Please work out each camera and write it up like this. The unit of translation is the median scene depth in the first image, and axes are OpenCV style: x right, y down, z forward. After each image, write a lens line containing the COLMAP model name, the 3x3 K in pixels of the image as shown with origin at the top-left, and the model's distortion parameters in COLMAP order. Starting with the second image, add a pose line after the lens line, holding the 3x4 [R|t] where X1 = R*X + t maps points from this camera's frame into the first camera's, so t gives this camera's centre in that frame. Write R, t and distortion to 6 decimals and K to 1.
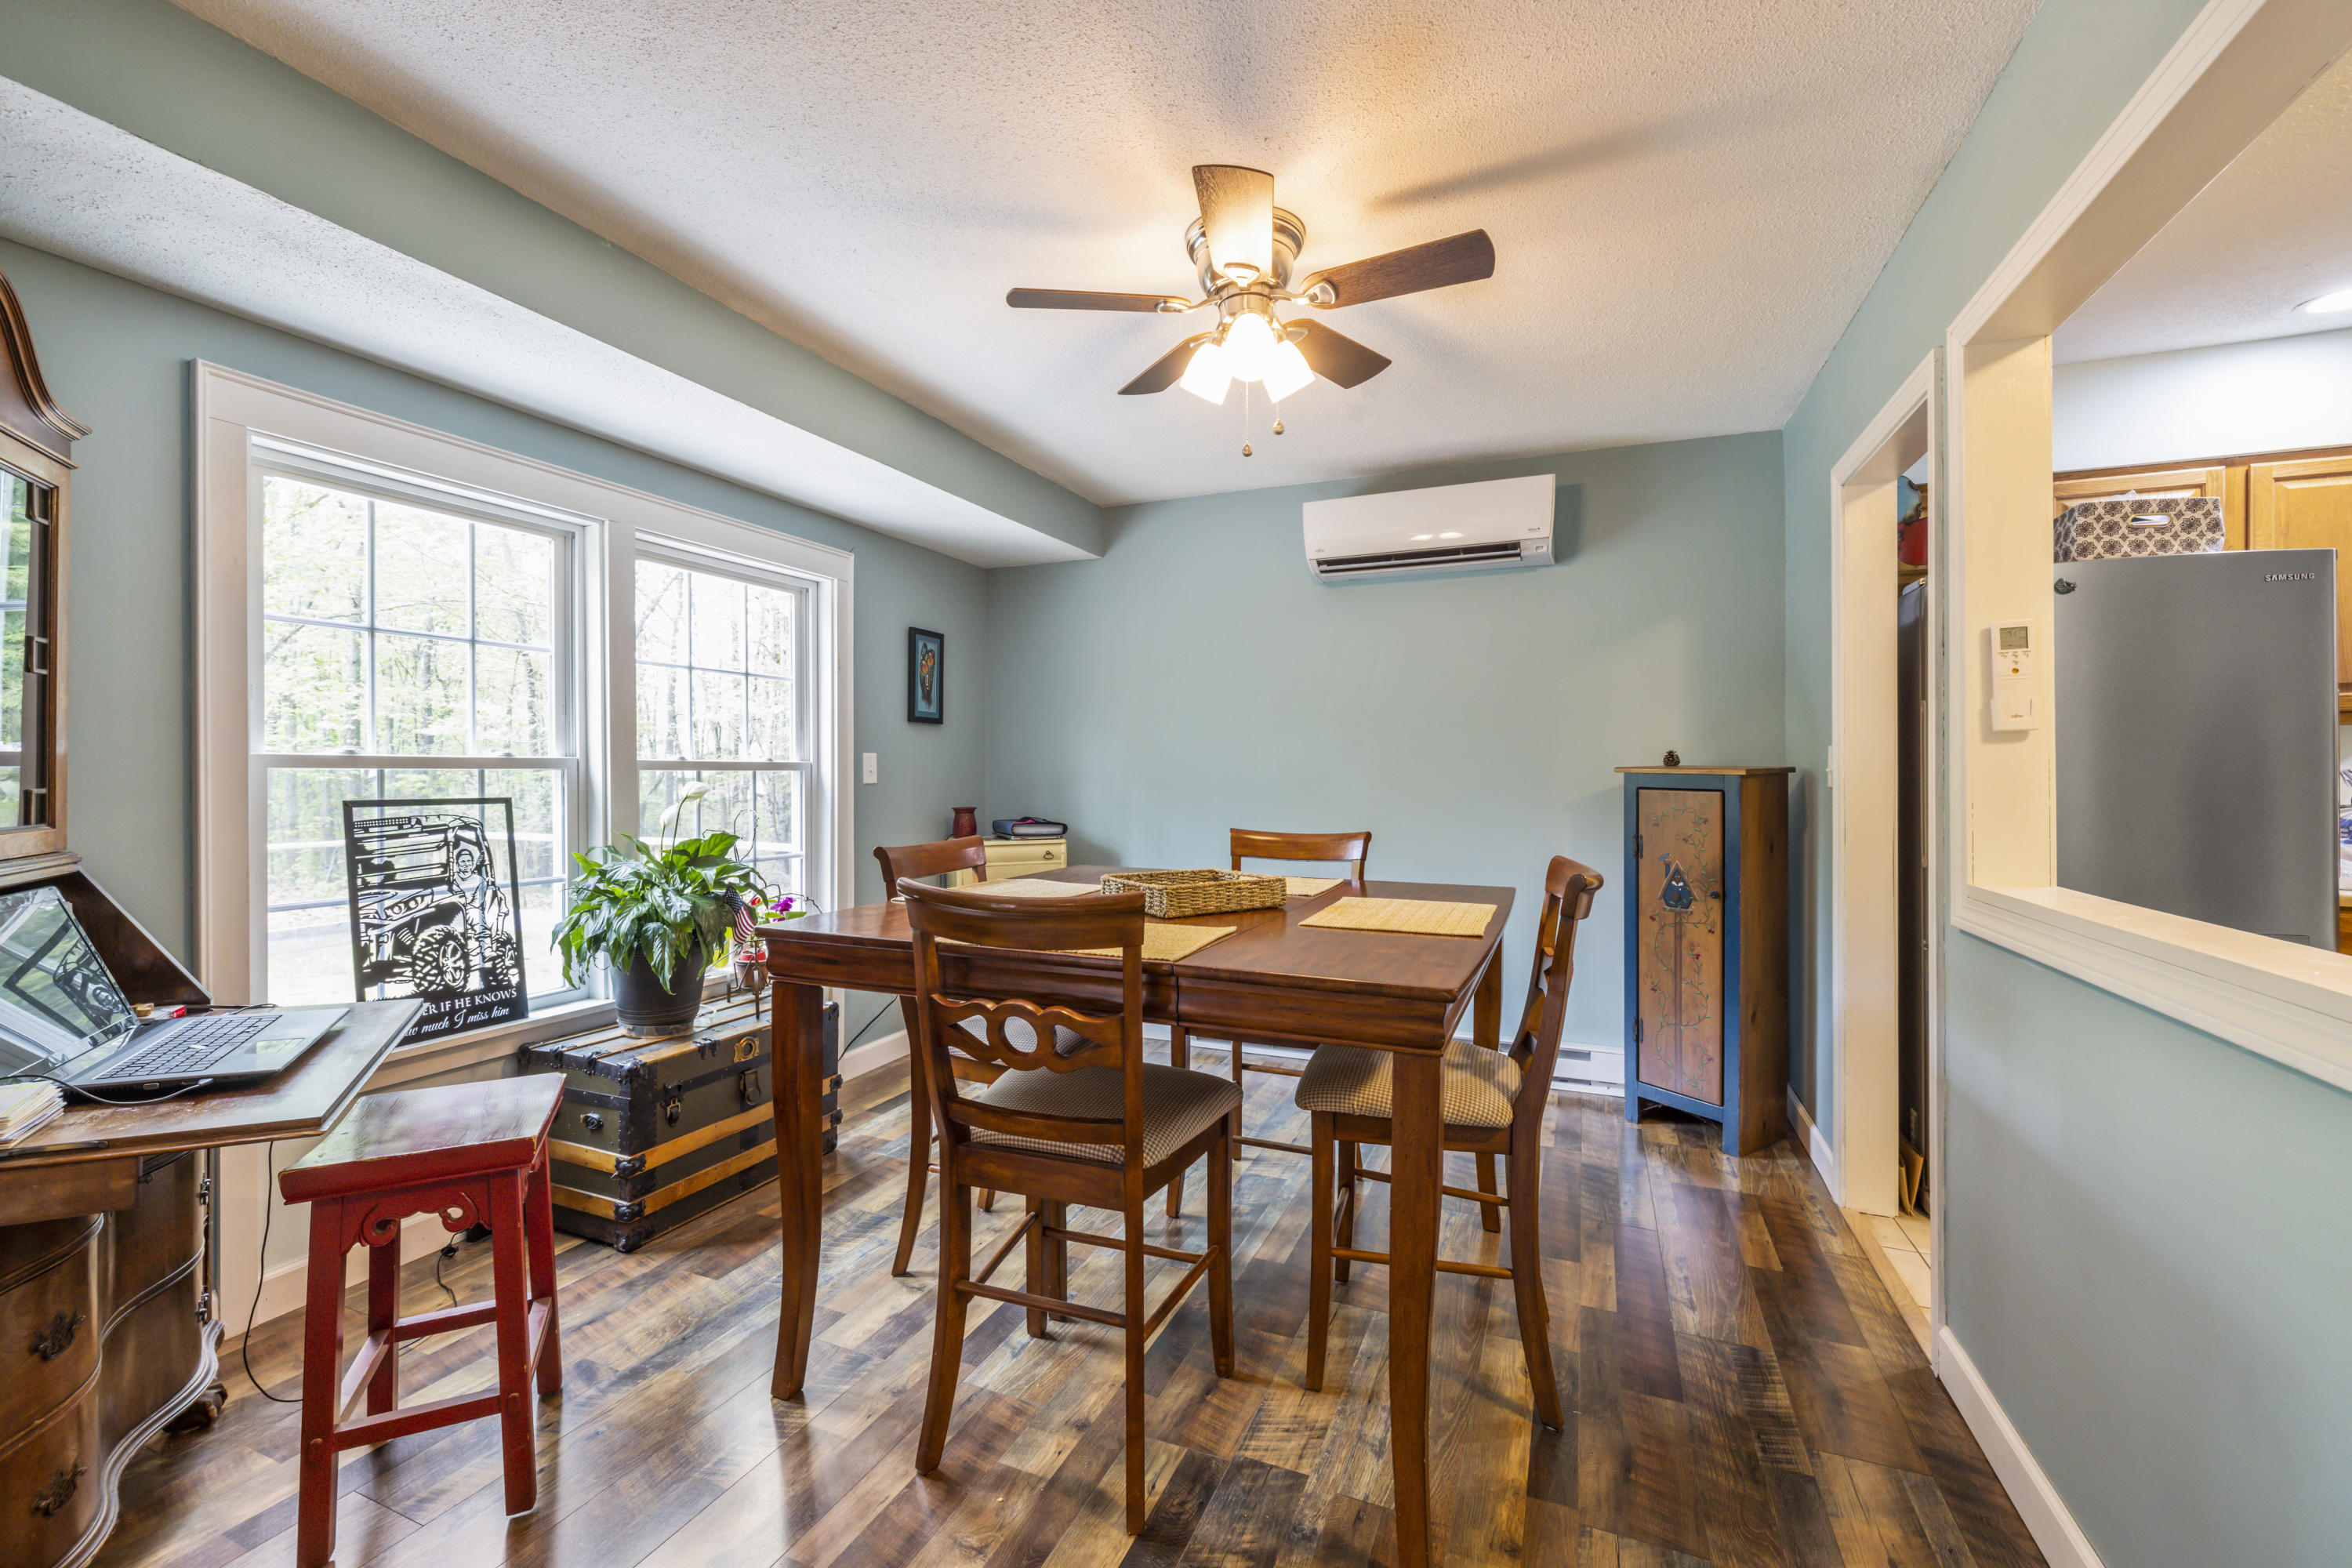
lens RADIAL K [[997.0, 0, 1171.1], [0, 997.0, 781.7], [0, 0, 1]] dist [-0.000110, -0.000005]
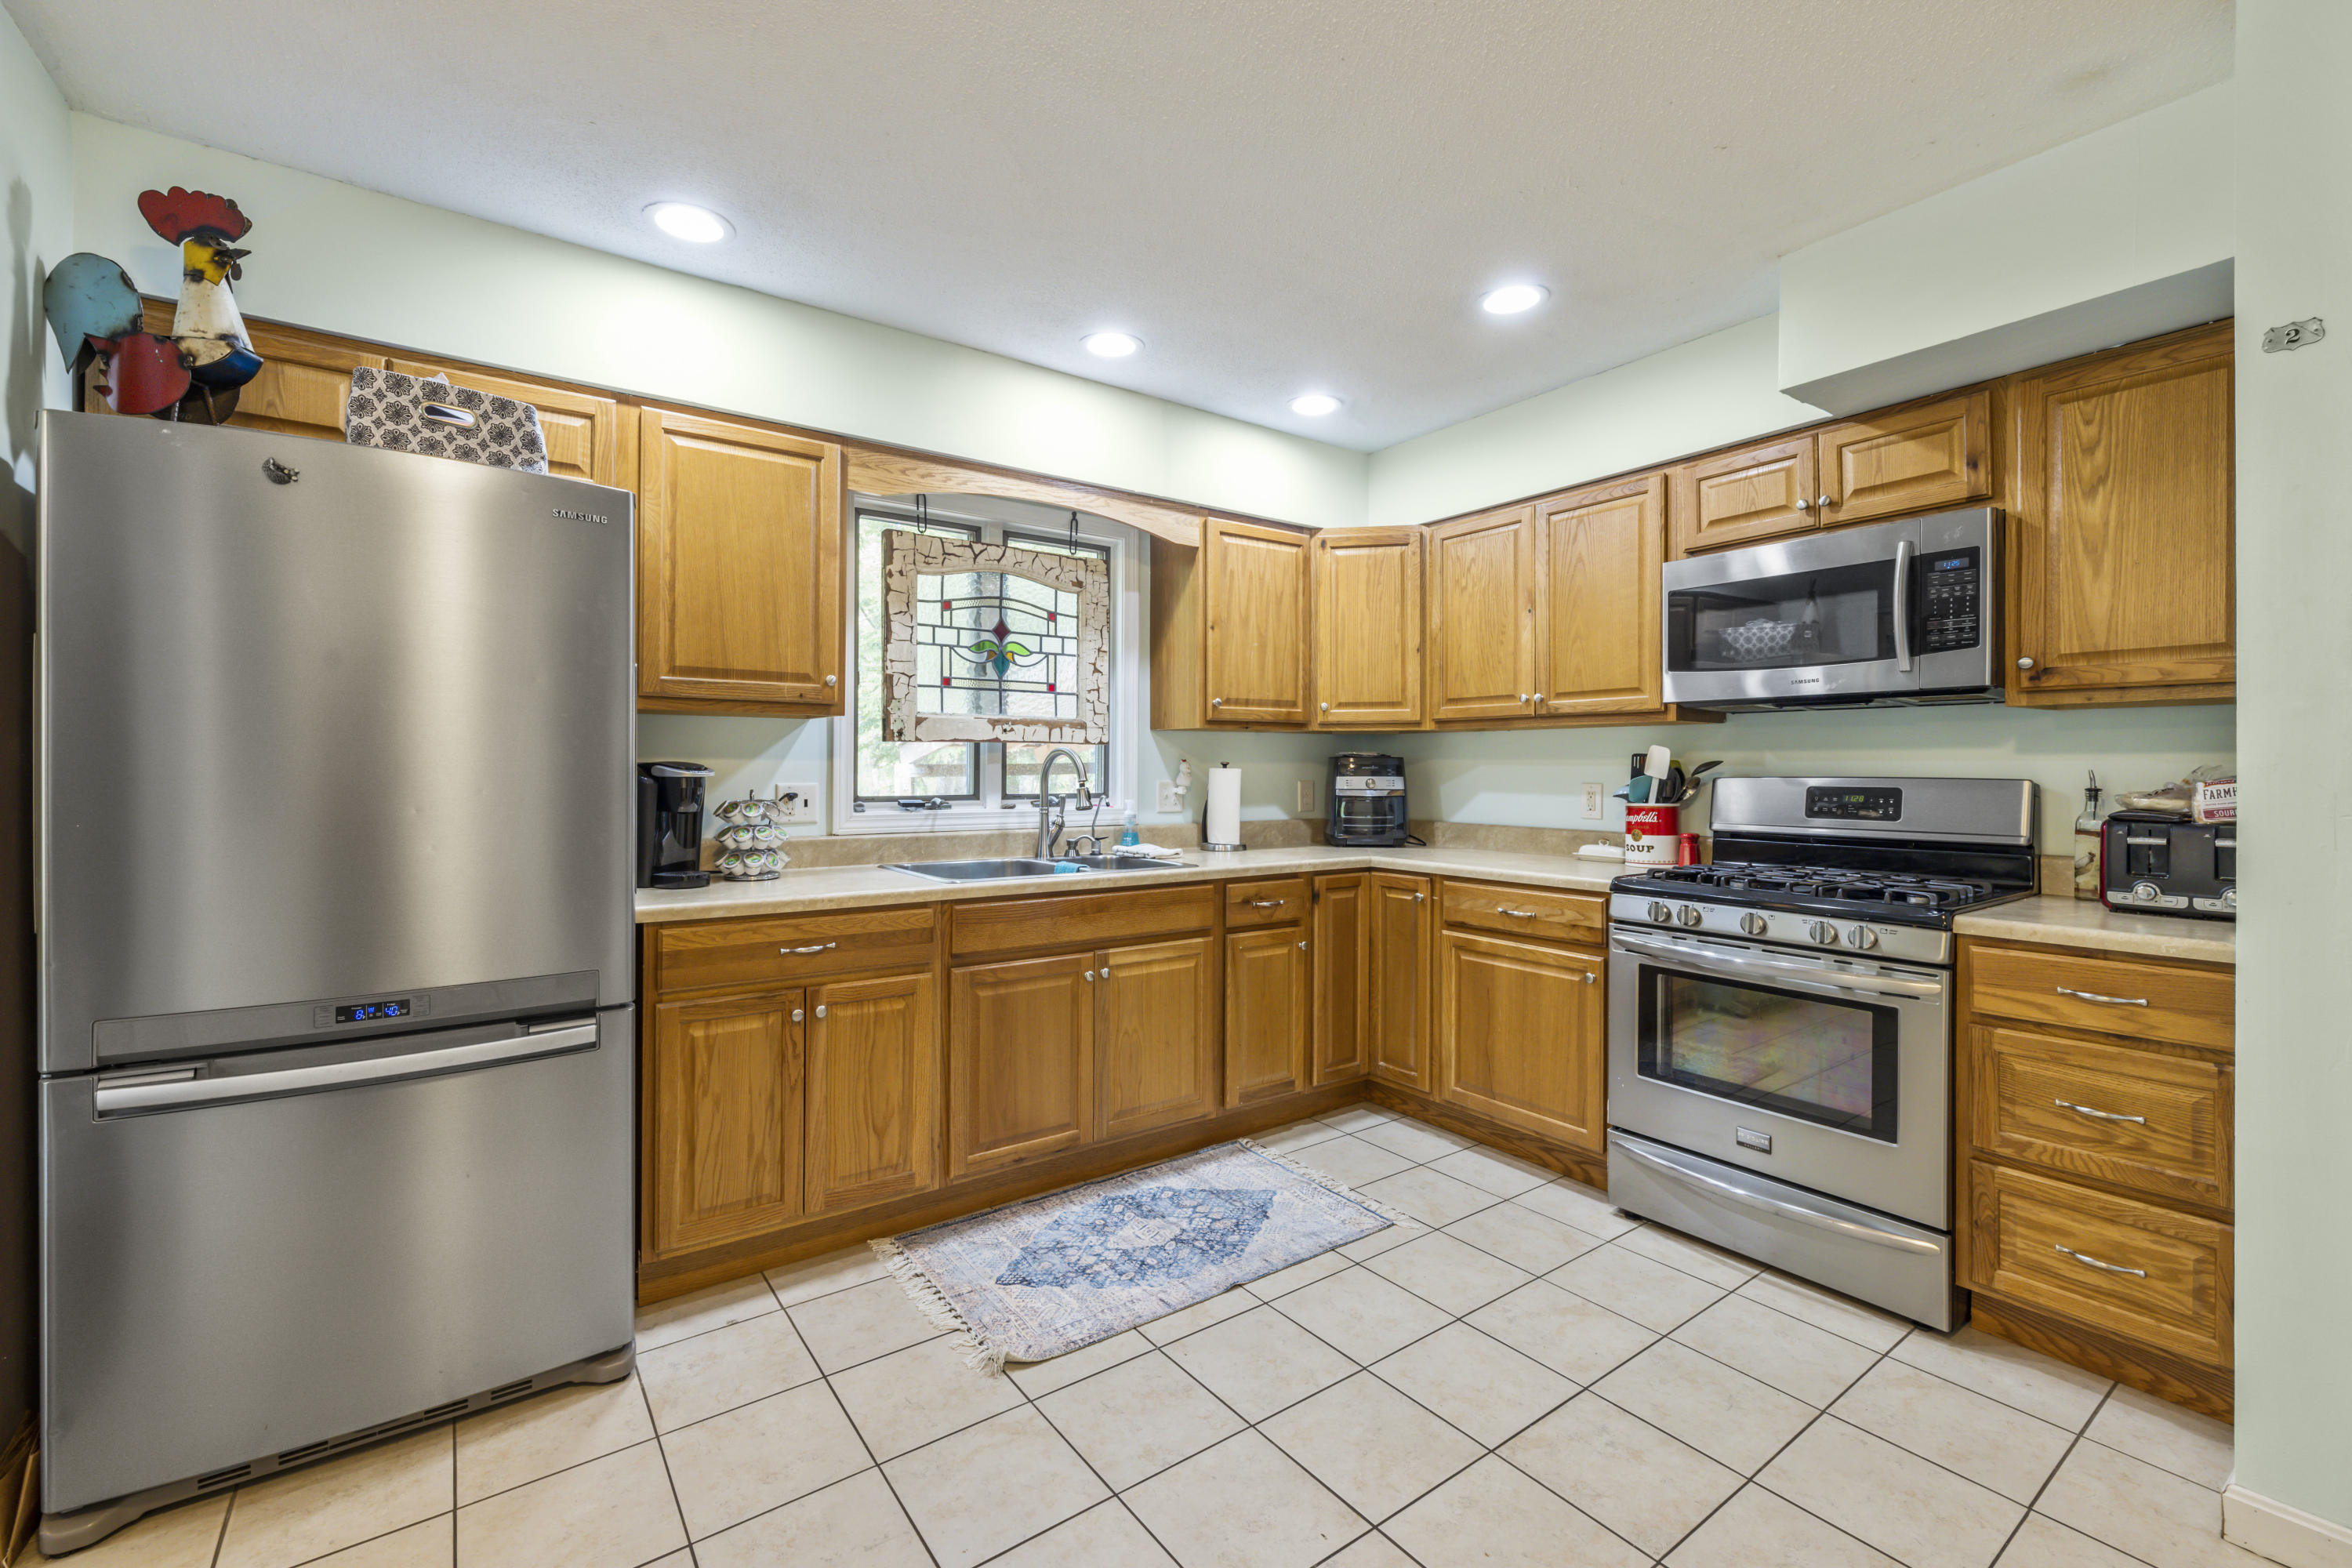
lens RADIAL K [[997.0, 0, 1177.3], [0, 997.0, 776.2], [0, 0, 1]] dist [-0.000110, -0.000005]
pose [[0.514641, -0.001444, 0.857405, 0.632153], [0.001726, 0.999998, 0.000648, -0.003631], [-0.857404, 0.001147, 0.514642, 0.186185]]
